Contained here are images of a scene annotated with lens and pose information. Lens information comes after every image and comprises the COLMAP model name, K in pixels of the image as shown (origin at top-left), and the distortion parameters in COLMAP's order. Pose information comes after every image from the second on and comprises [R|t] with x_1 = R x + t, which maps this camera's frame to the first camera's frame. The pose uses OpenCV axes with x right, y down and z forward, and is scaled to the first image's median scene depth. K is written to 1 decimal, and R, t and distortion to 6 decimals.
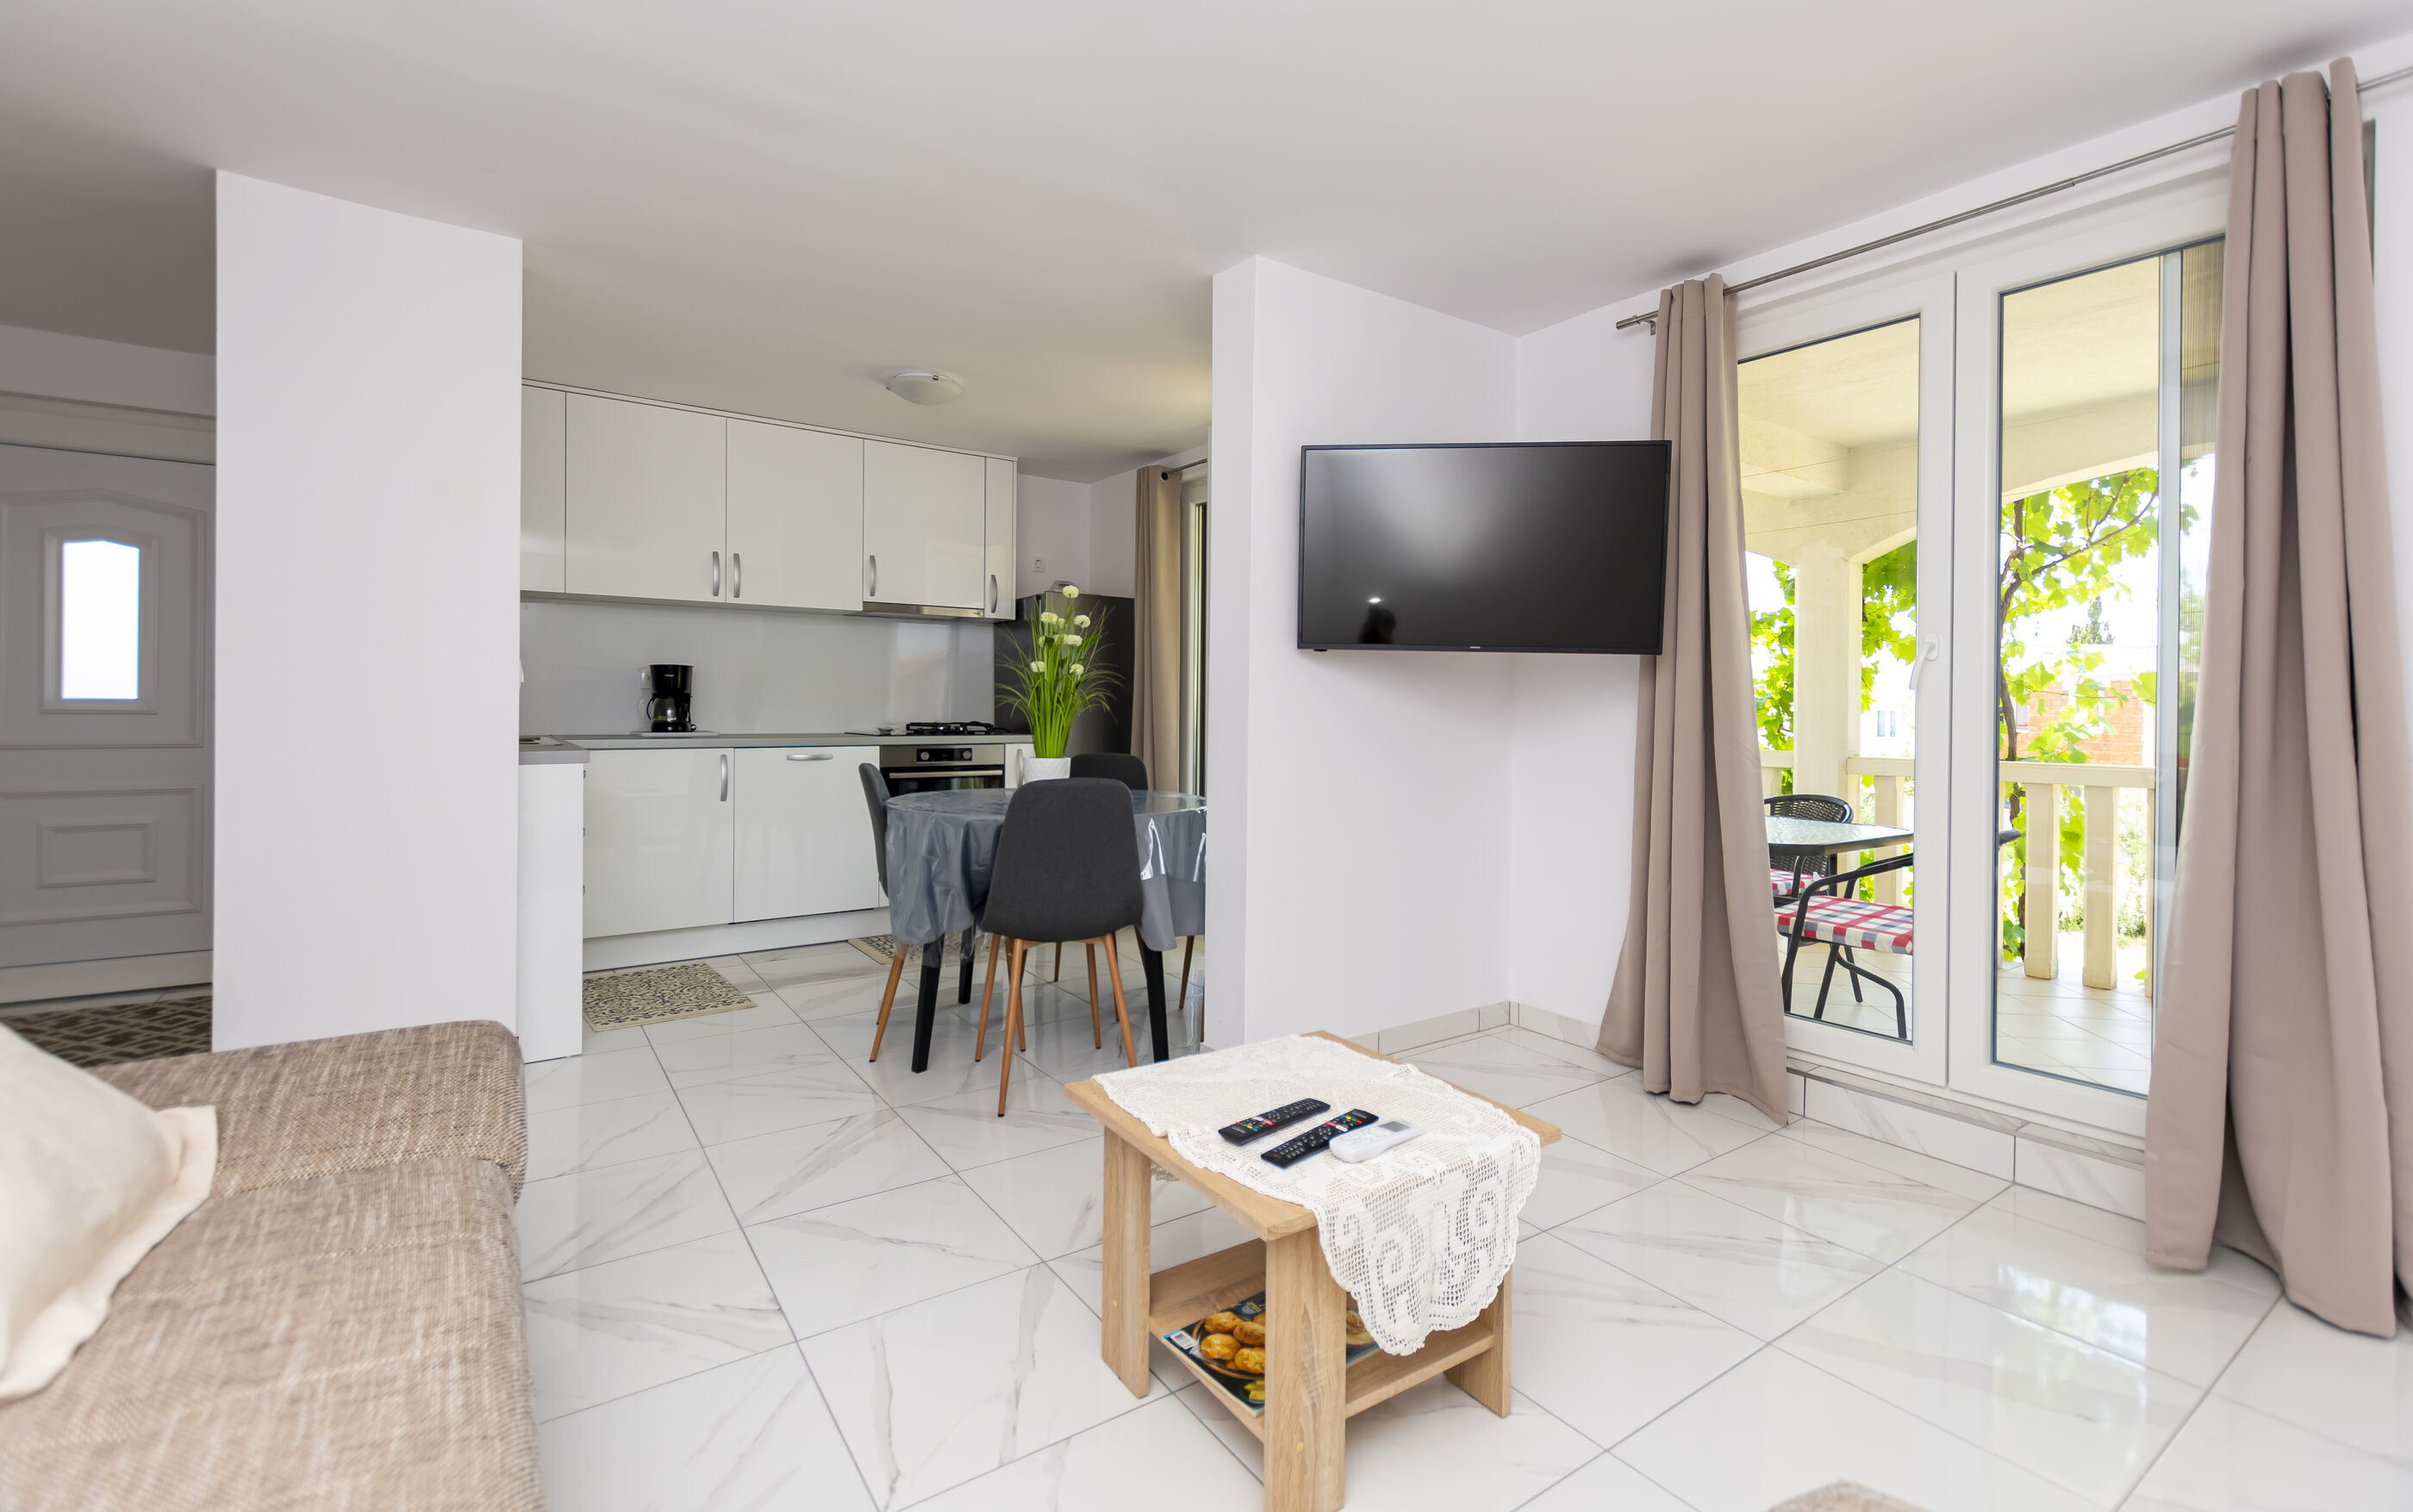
lens RADIAL K [[1054.5, 0, 1190.4], [0, 1054.5, 714.7], [0, 0, 1]] dist [0.001005, 0.000055]
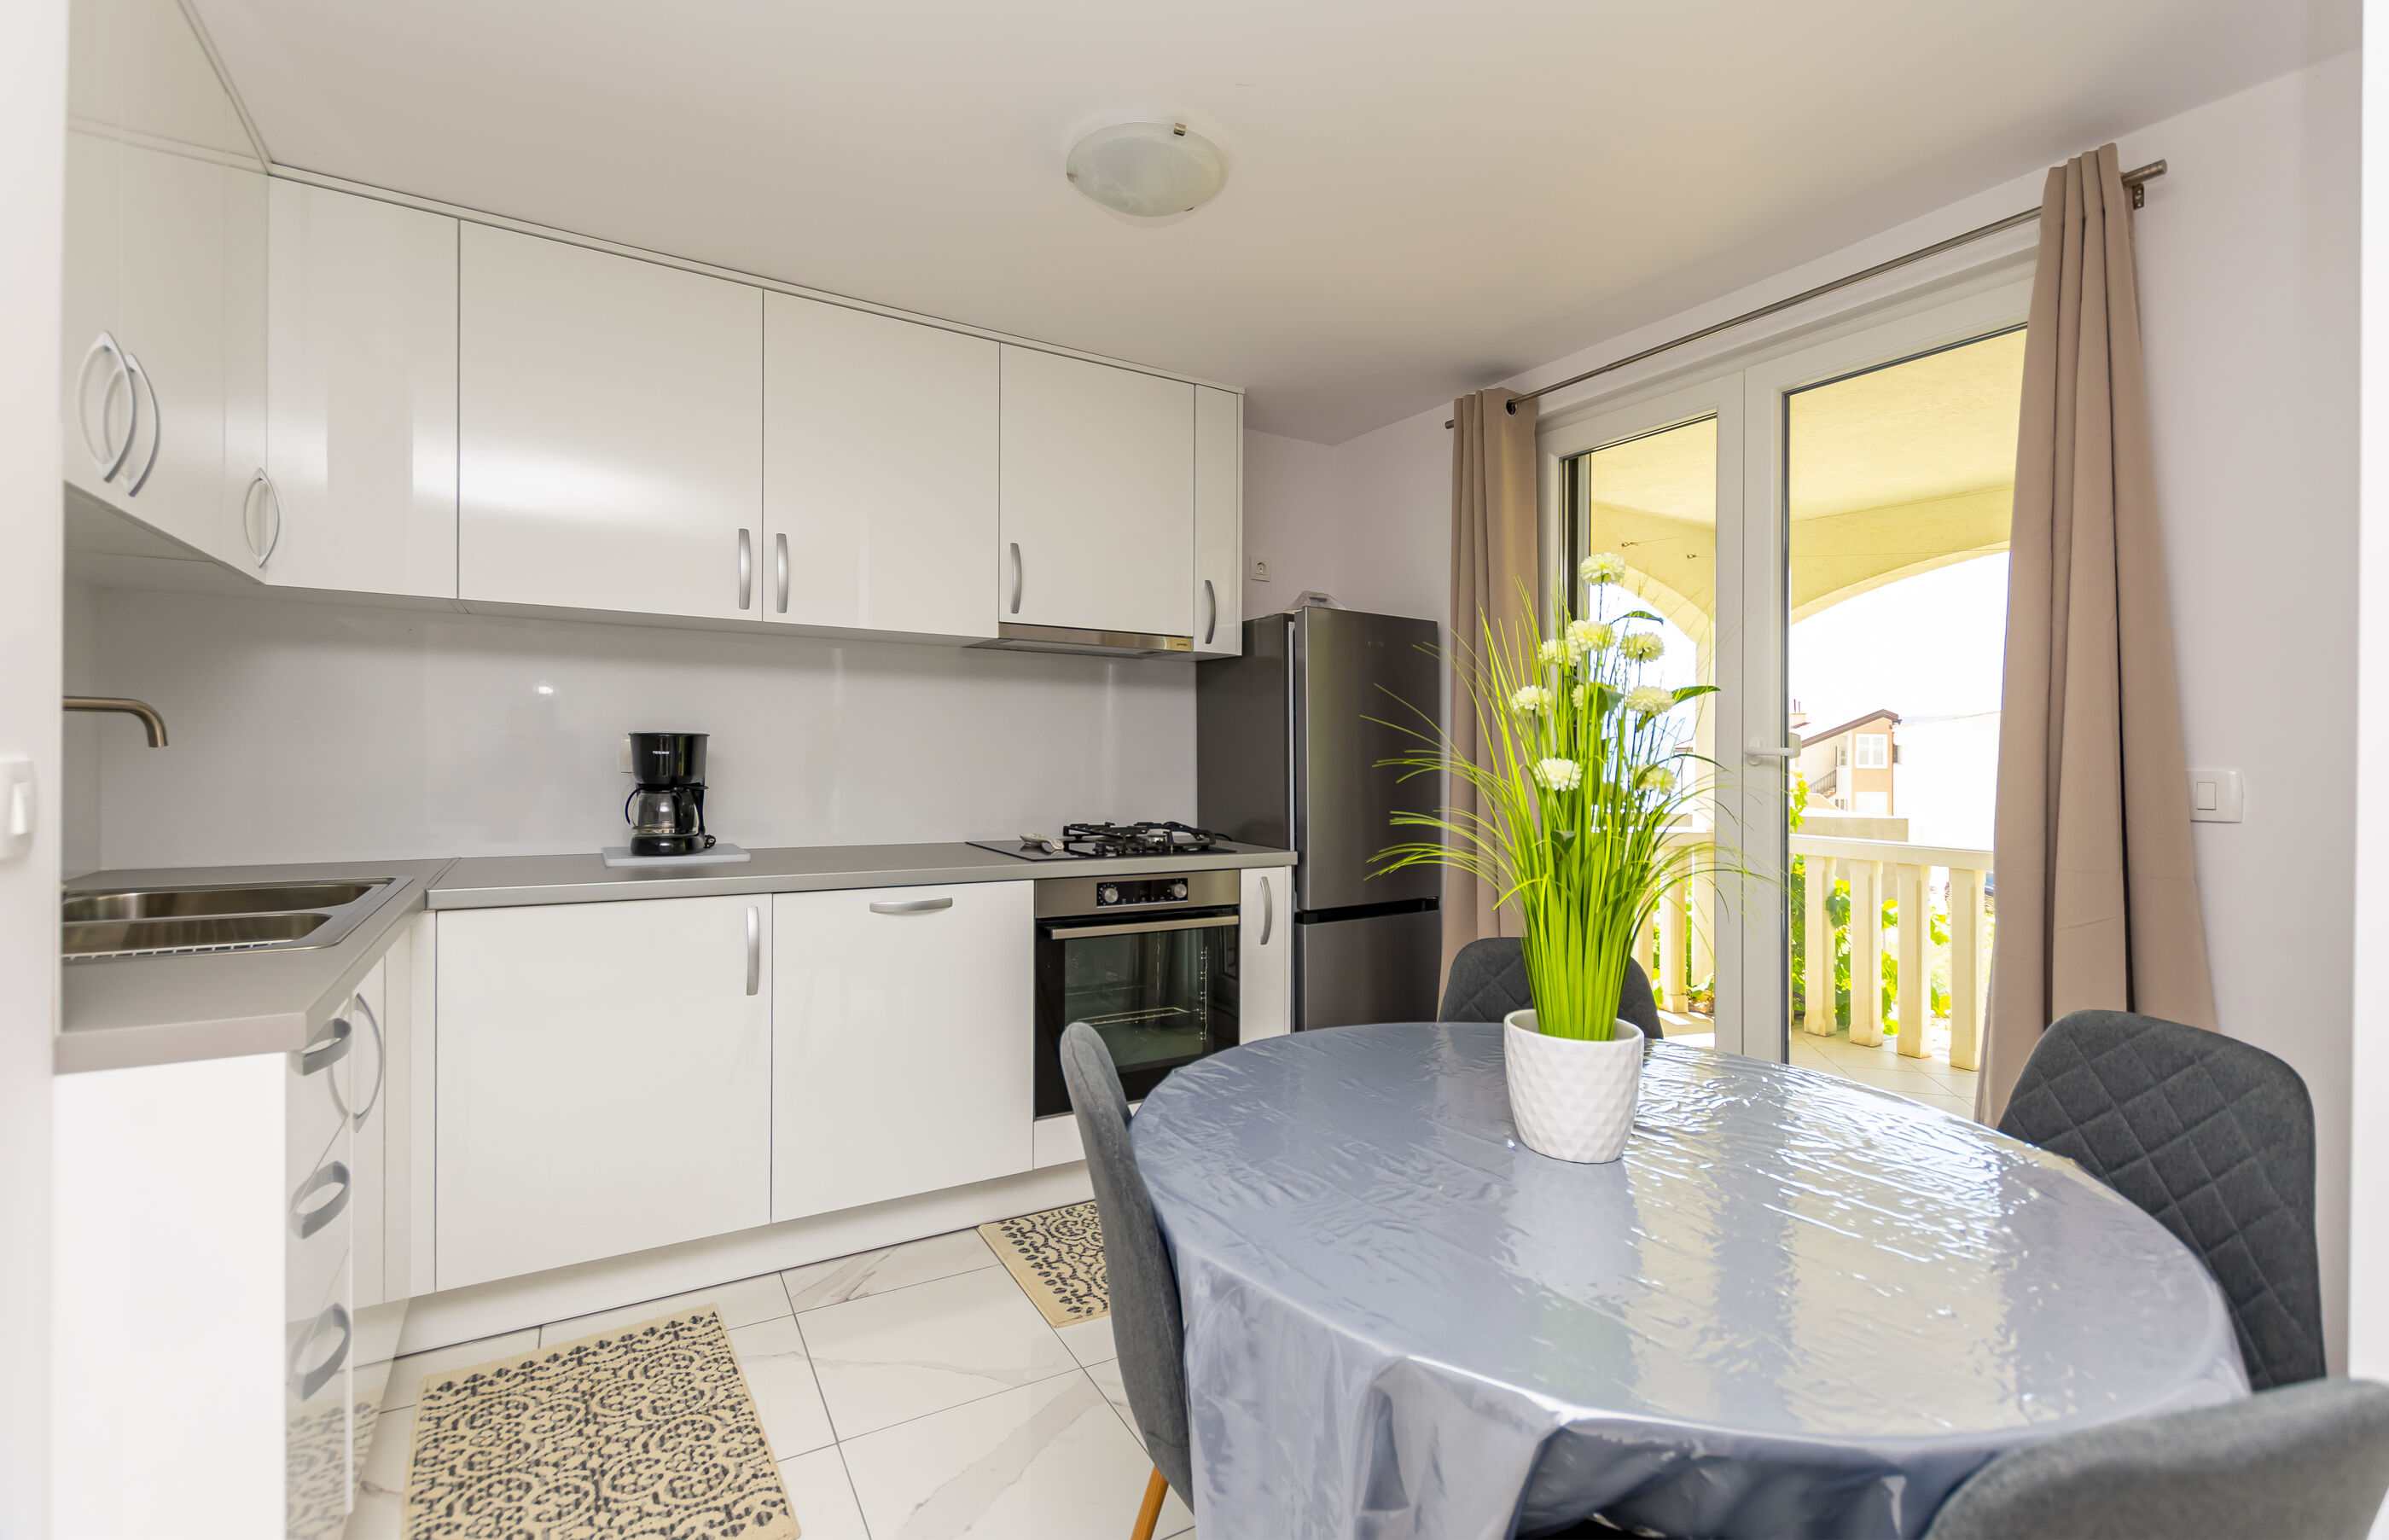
lens RADIAL K [[1024.7, 0, 1190.7], [0, 1024.7, 766.0], [0, 0, 1]] dist [-0.004078, -0.000012]
pose [[0.998623, 0.004986, -0.052216, -0.185609], [-0.004861, 0.999985, 0.002527, -0.032089], [0.052228, -0.002270, 0.998633, 0.469110]]
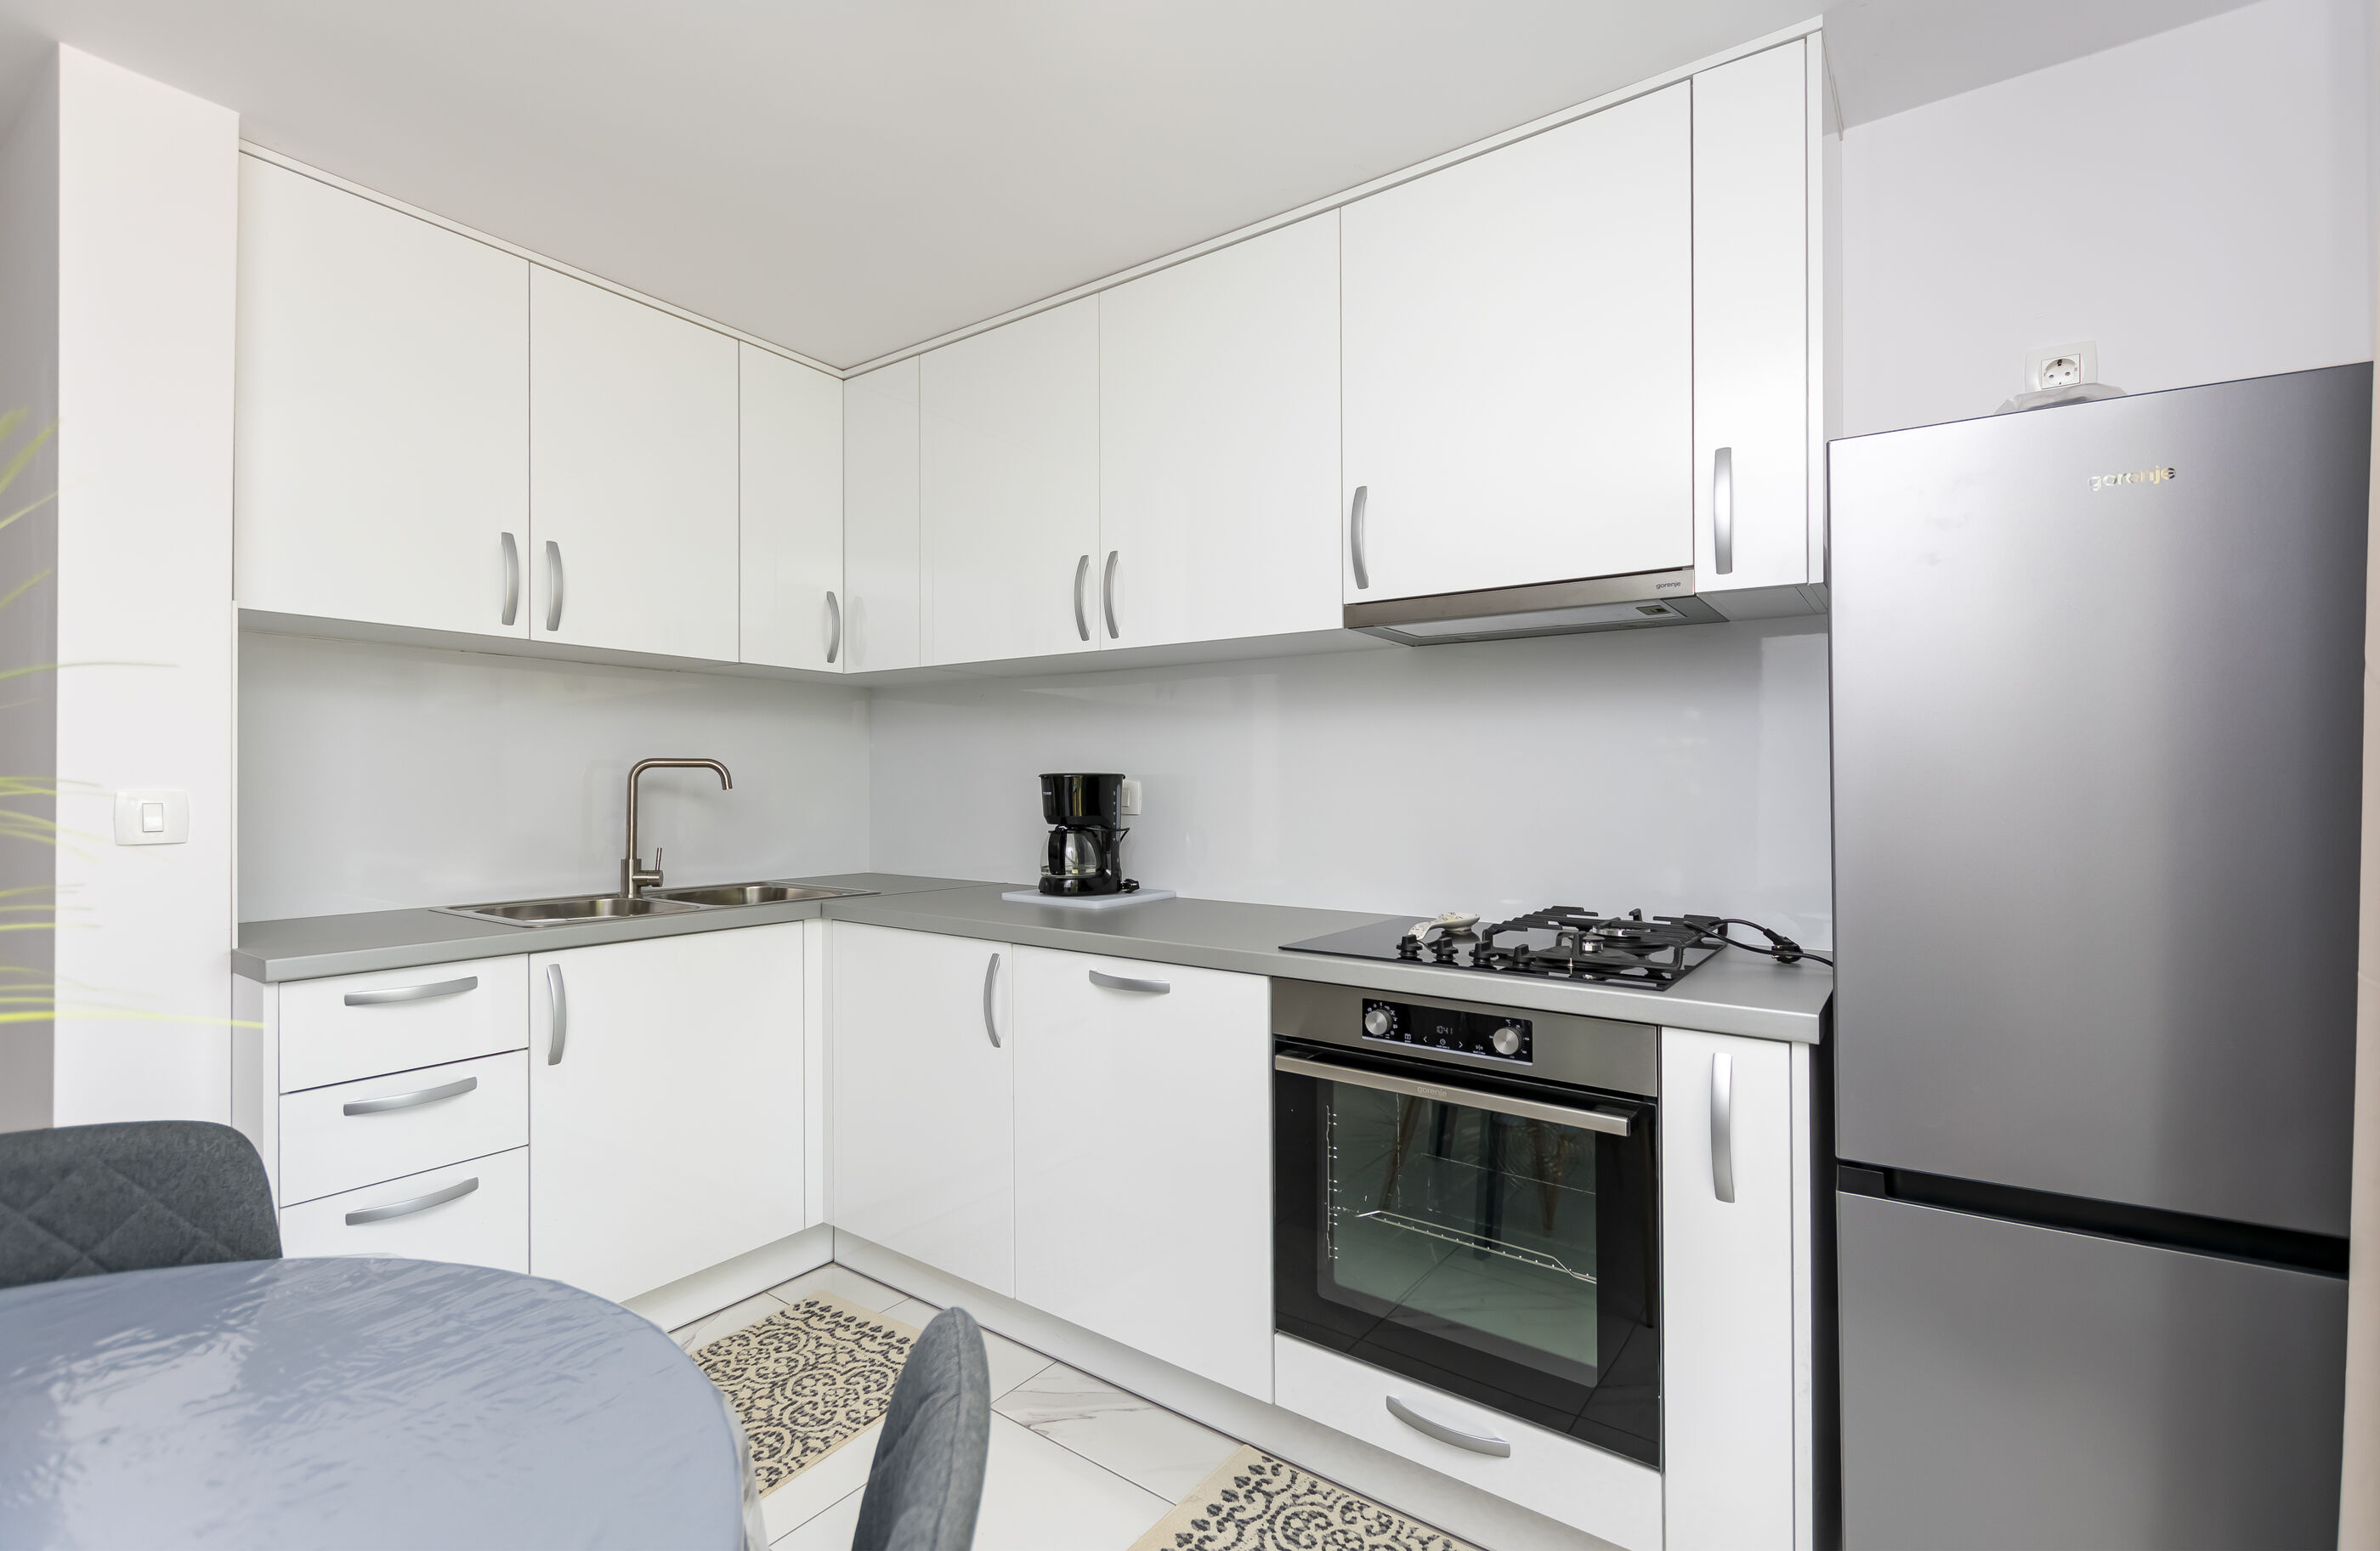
lens RADIAL K [[1045.6, 0, 1176.0], [0, 1045.6, 786.7], [0, 0, 1]] dist [0.004098, 0.000088]
pose [[0.348421, -0.005230, -0.937324, 0.047208], [-0.002554, 0.999975, -0.006529, -0.036257], [0.937335, 0.004669, 0.348399, 0.842370]]
